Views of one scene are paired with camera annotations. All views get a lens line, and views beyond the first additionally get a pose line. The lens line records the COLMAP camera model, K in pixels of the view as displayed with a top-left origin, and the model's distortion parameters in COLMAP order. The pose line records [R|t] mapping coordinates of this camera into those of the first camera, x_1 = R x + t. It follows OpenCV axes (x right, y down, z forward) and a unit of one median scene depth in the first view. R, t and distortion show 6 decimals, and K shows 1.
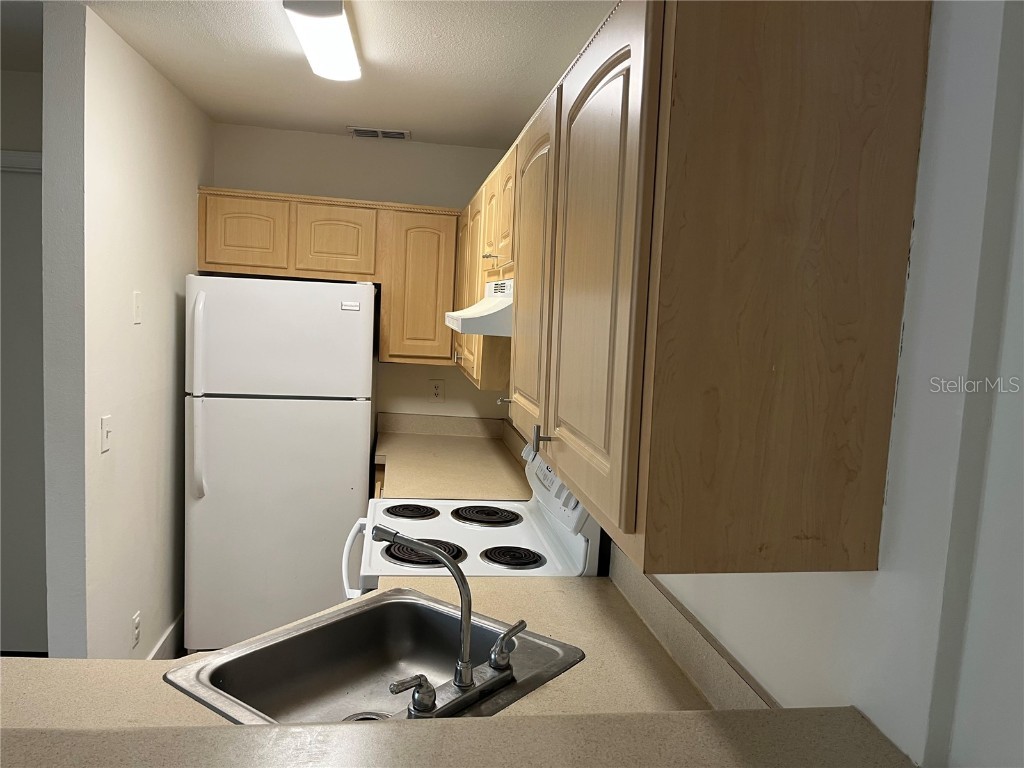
lens RADIAL K [[775.6, 0, 514.7], [0, 775.6, 382.8], [0, 0, 1]] dist [0.014635, 0.002110]
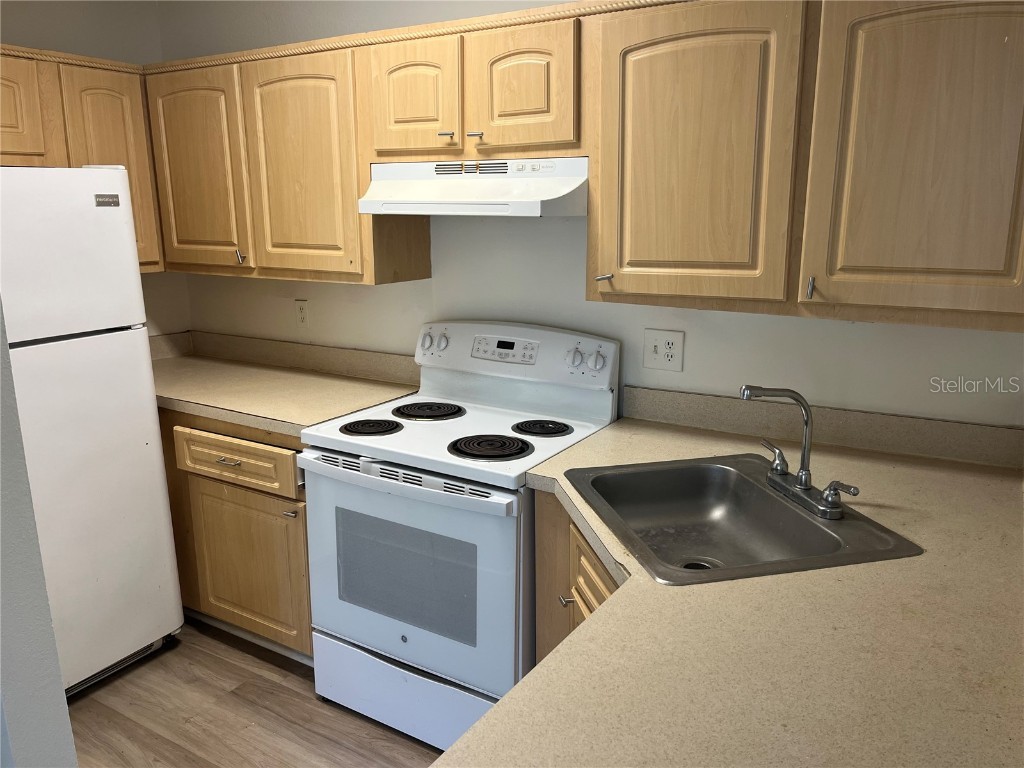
lens RADIAL K [[775.6, 0, 514.1], [0, 775.6, 384.8], [0, 0, 1]] dist [0.014635, 0.002110]
pose [[0.642990, -0.227212, 0.731395, -0.529336], [0.112261, 0.972626, 0.203461, -0.036545], [-0.757602, -0.048716, 0.650896, 0.223536]]
